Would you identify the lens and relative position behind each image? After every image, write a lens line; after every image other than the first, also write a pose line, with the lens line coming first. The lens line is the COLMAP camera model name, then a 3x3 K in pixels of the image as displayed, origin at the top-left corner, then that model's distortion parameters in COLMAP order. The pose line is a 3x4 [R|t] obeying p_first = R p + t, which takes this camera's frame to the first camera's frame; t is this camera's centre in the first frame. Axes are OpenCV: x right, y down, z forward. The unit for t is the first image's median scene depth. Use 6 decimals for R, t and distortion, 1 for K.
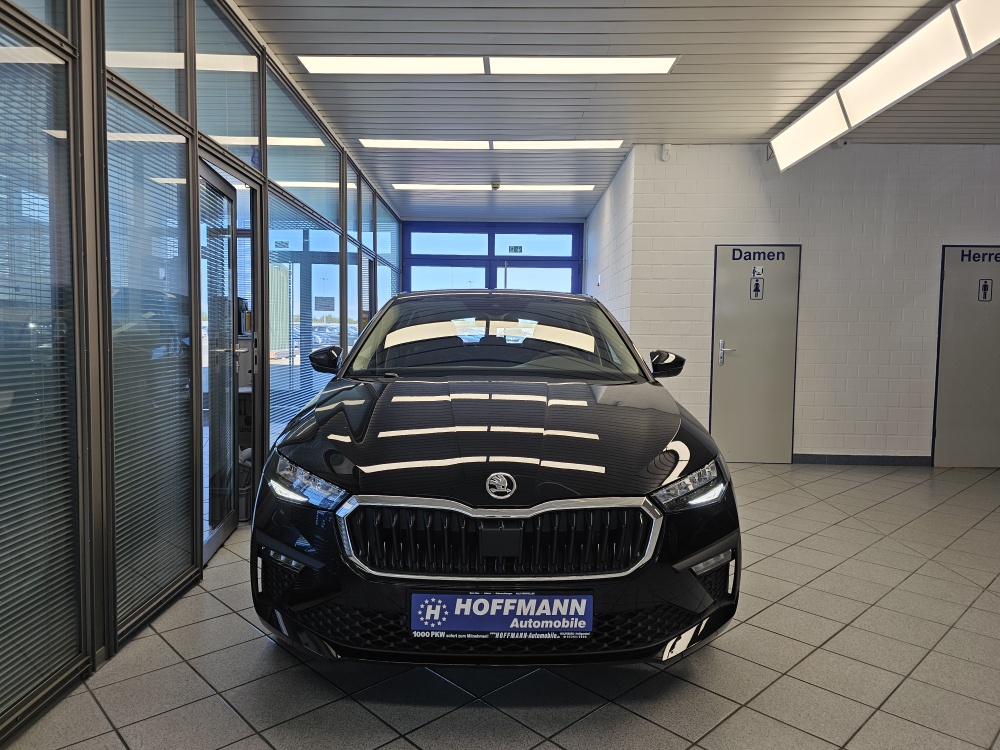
lens RADIAL K [[685.5, 0, 493.1], [0, 685.5, 379.6], [0, 0, 1]] dist [0.064541, -0.065118]
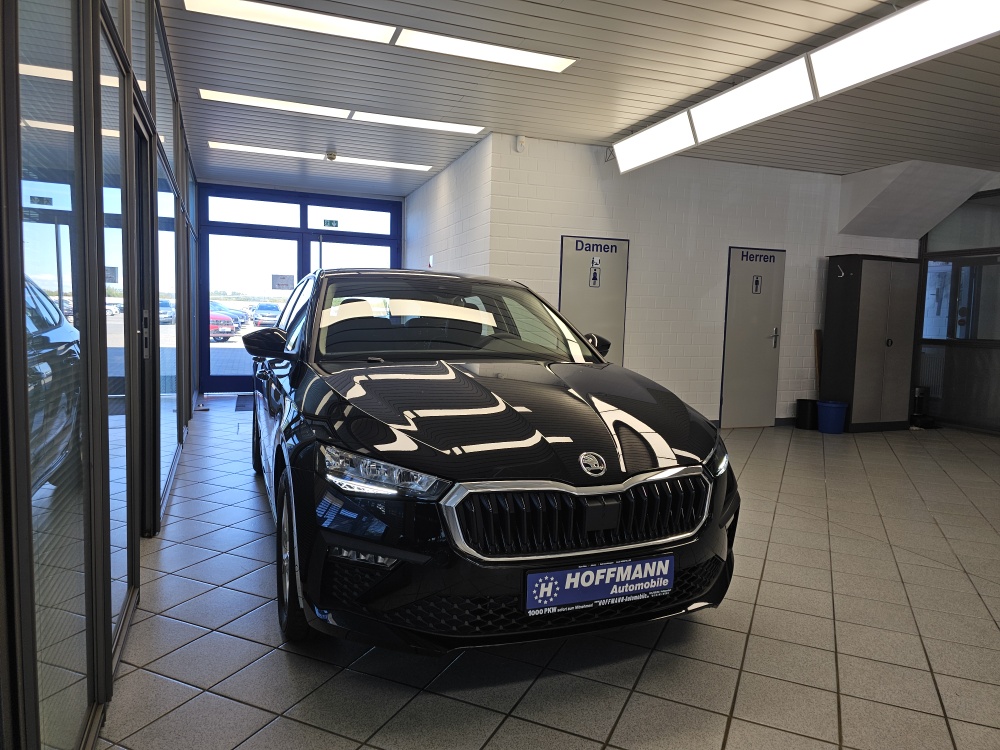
lens RADIAL K [[685.5, 0, 518.4], [0, 685.5, 377.8], [0, 0, 1]] dist [0.064541, -0.065118]
pose [[0.924409, -0.020555, 0.380848, -0.216923], [0.009888, 0.999503, 0.029944, -0.005096], [-0.381274, -0.023915, 0.924153, 0.028662]]
